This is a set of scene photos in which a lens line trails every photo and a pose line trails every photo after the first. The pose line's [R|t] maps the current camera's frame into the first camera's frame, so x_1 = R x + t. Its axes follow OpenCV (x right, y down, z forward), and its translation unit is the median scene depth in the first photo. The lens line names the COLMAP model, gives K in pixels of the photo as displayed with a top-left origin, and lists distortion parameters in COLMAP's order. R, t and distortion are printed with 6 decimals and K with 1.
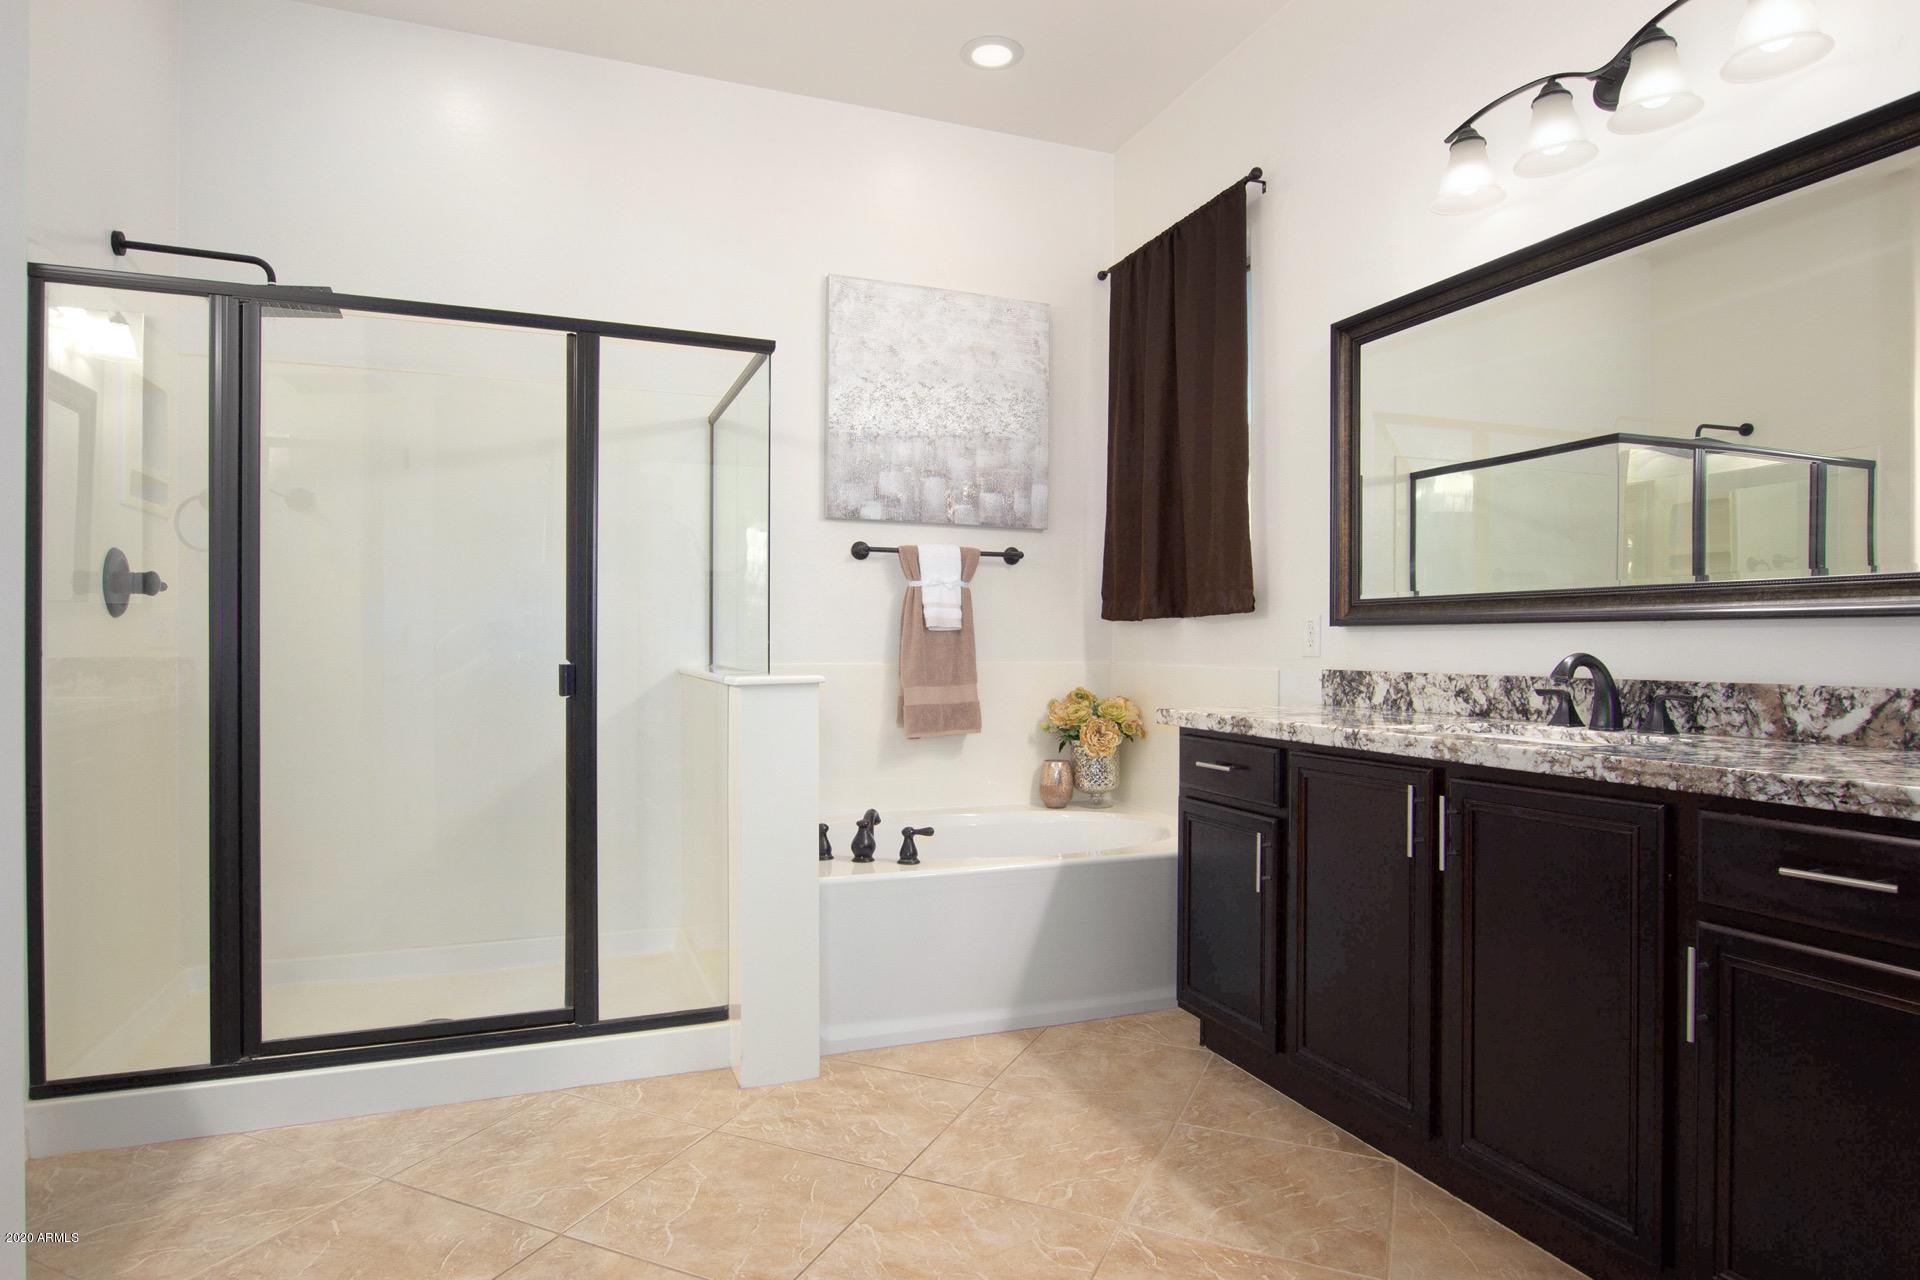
lens RADIAL K [[1033.7, 0, 958.7], [0, 1033.7, 652.0], [0, 0, 1]] dist [-0.010977, -0.000575]
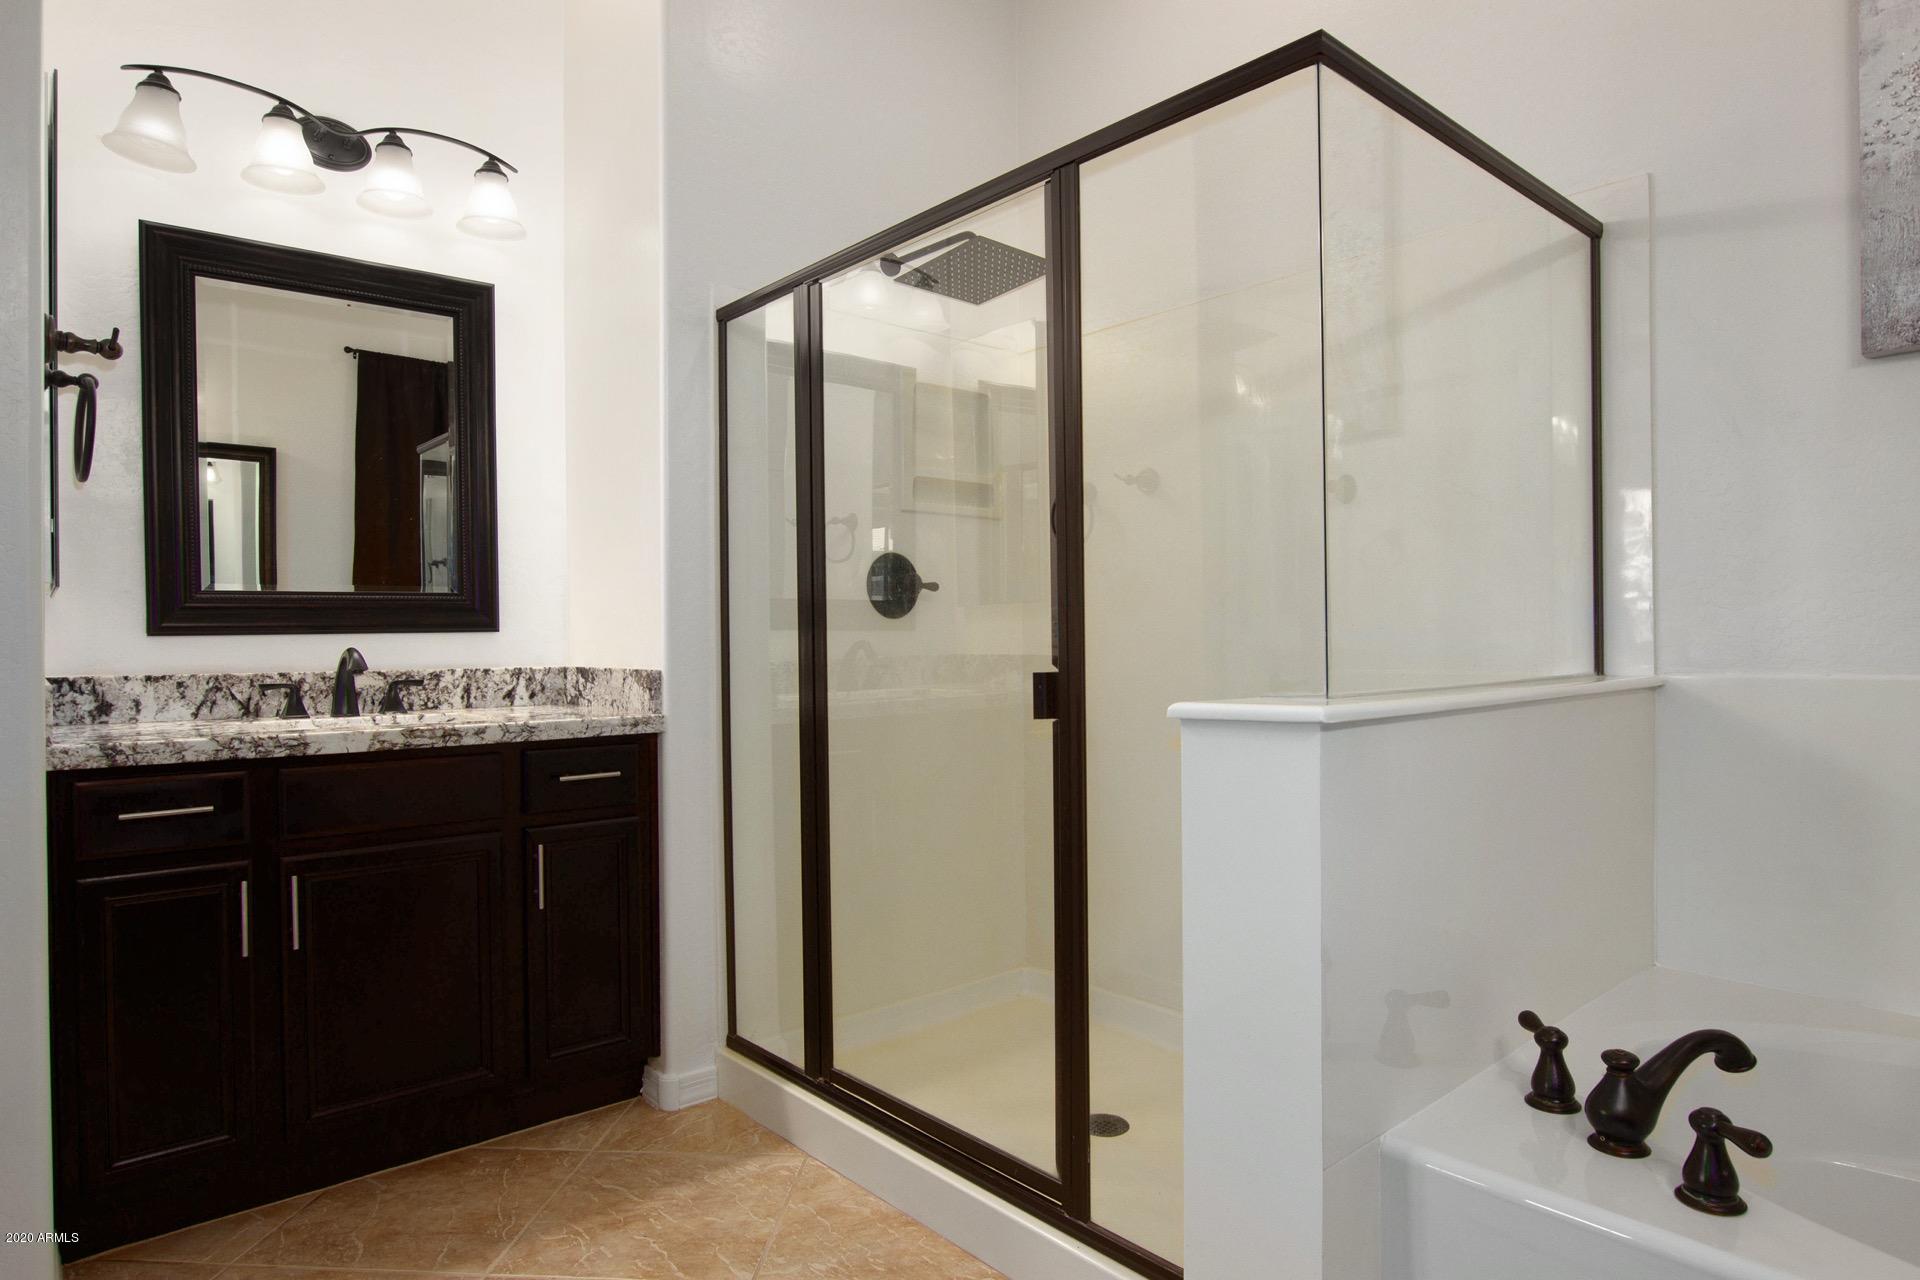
lens RADIAL K [[1090.6, 0, 962.2], [0, 1090.6, 648.3], [0, 0, 1]] dist [-0.015857, 0.000729]
pose [[0.351457, 0.000276, -0.936204, 0.228512], [0.002352, 0.999997, 0.001178, -0.003473], [0.936201, -0.002616, 0.351455, 0.594459]]
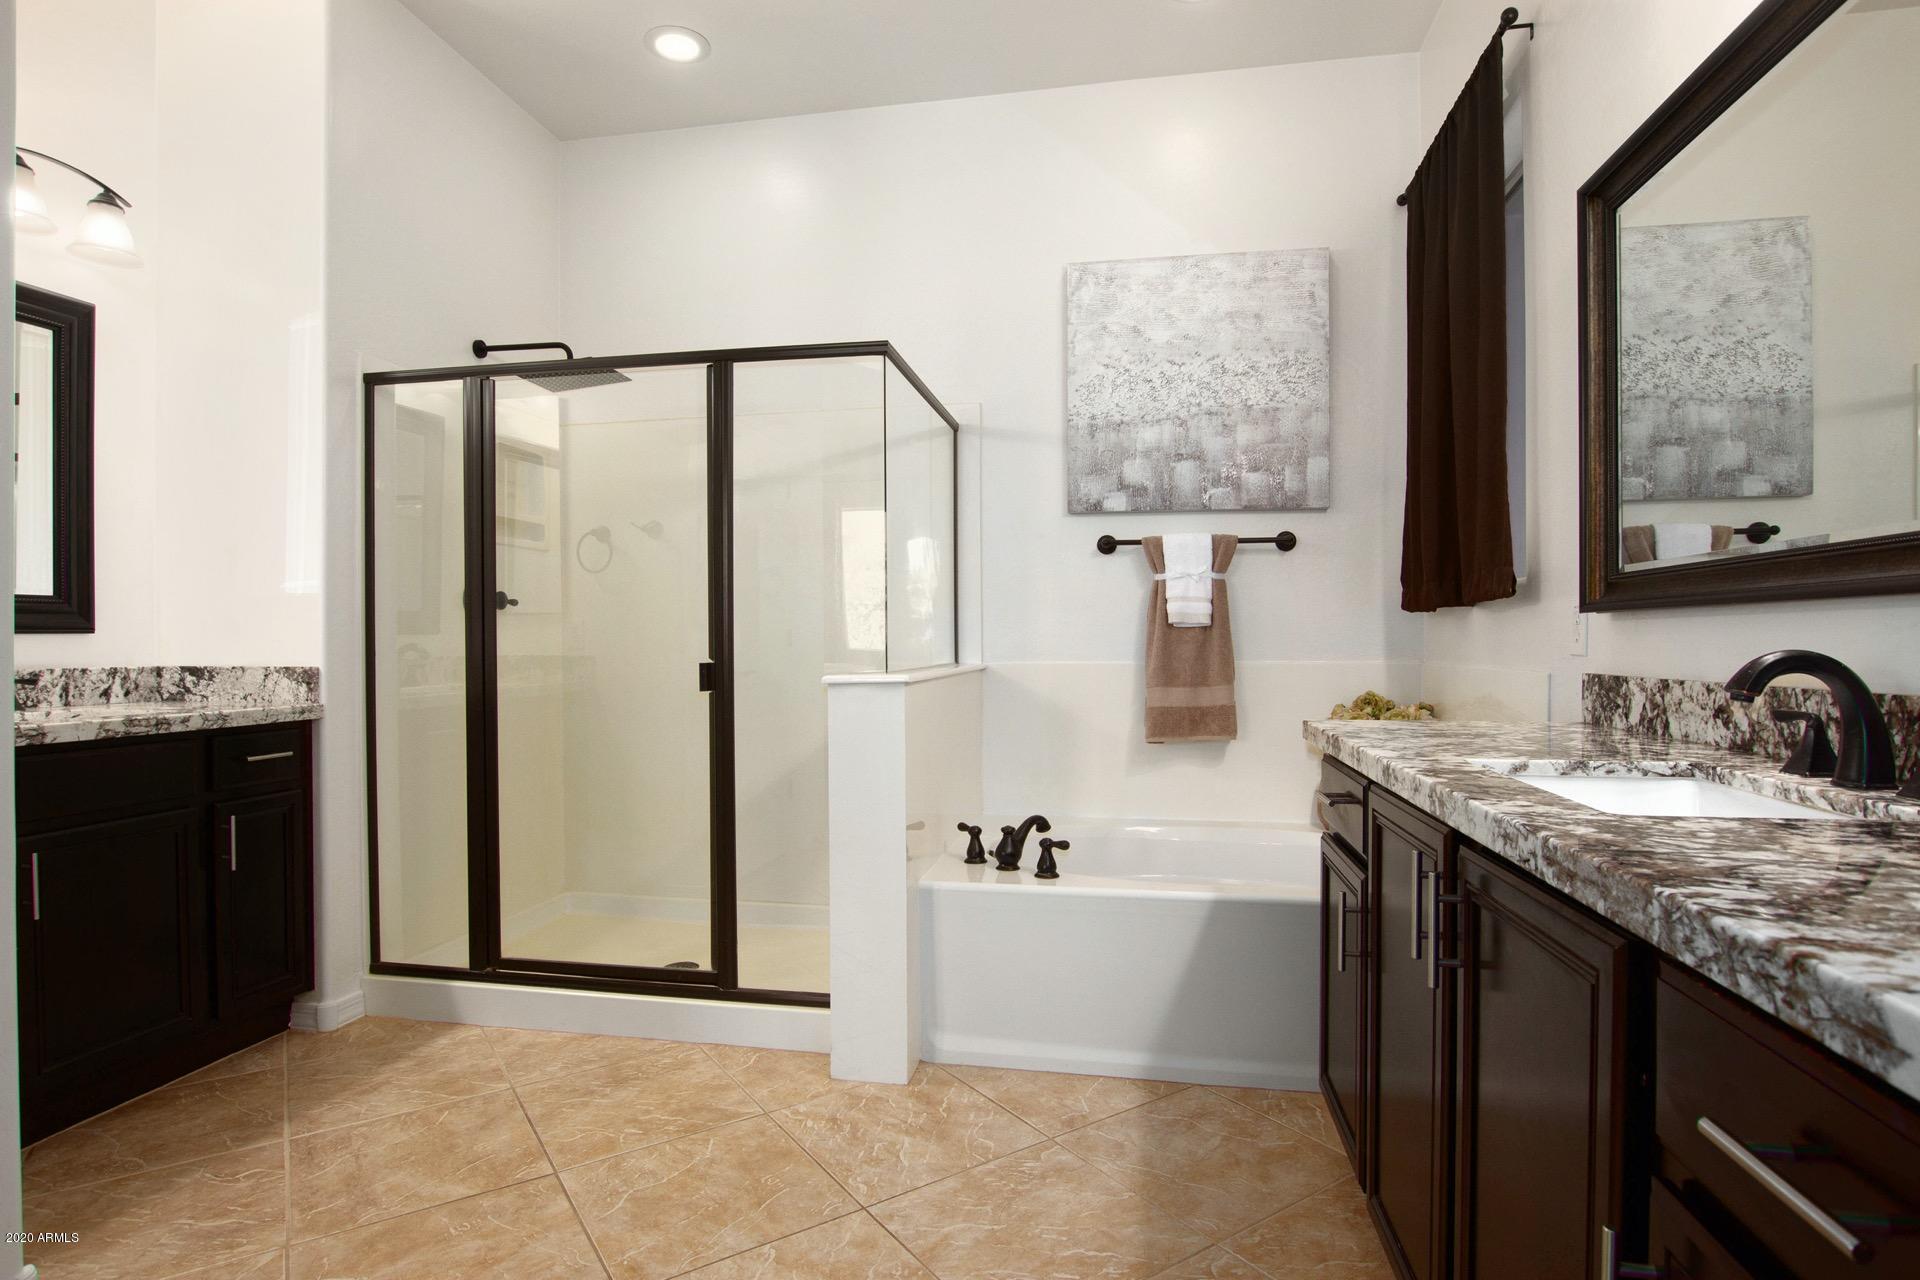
lens RADIAL K [[970.3, 0, 972.2], [0, 970.3, 650.7], [0, 0, 1]] dist [-0.018838, 0.002638]
pose [[0.858491, -0.002080, -0.512825, 0.341381], [0.002416, 0.999997, -0.000011, 0.000117], [0.512823, -0.001230, 0.858493, 0.212917]]
